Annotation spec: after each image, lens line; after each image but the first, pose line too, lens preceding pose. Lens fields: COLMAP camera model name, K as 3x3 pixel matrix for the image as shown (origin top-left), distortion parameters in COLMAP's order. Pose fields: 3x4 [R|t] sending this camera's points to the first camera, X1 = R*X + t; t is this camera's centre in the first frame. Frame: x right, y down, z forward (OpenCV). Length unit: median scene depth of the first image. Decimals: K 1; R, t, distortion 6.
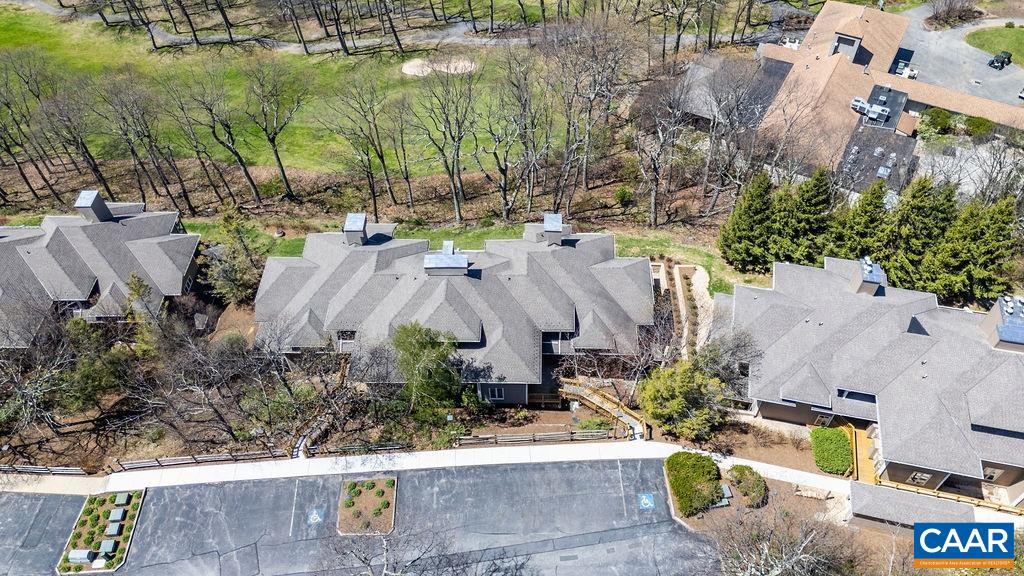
lens RADIAL K [[744.8, 0, 512.0], [0, 744.8, 288.0], [0, 0, 1]] dist [0.046969, -0.033482]
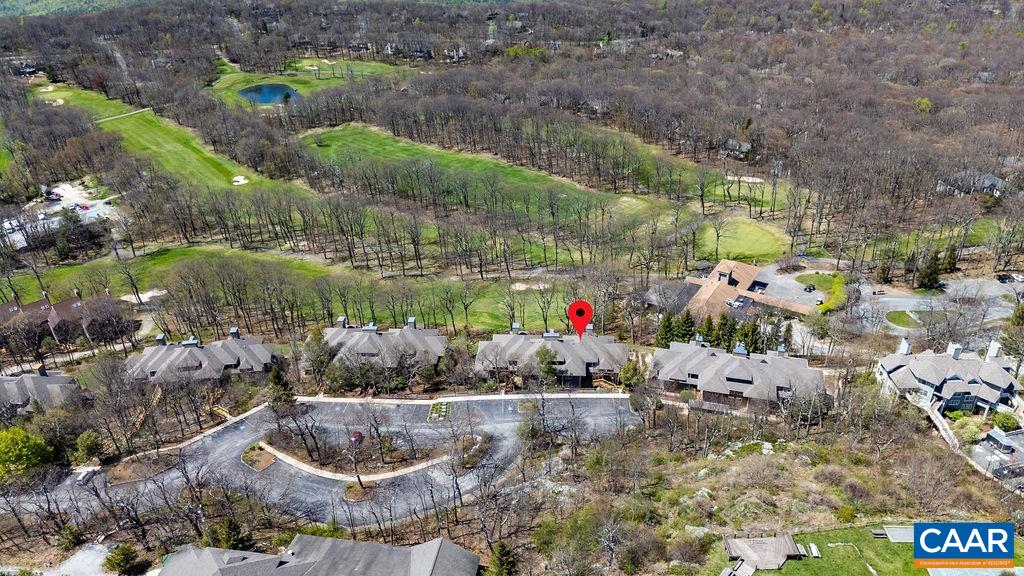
lens RADIAL K [[744.8, 0, 512.0], [0, 744.8, 288.0], [0, 0, 1]] dist [0.046969, -0.033482]
pose [[0.998903, 0.017692, -0.043363, -0.077795], [-0.031327, 0.940681, -0.337842, 0.493861], [0.034813, 0.338830, 0.940203, -1.125955]]
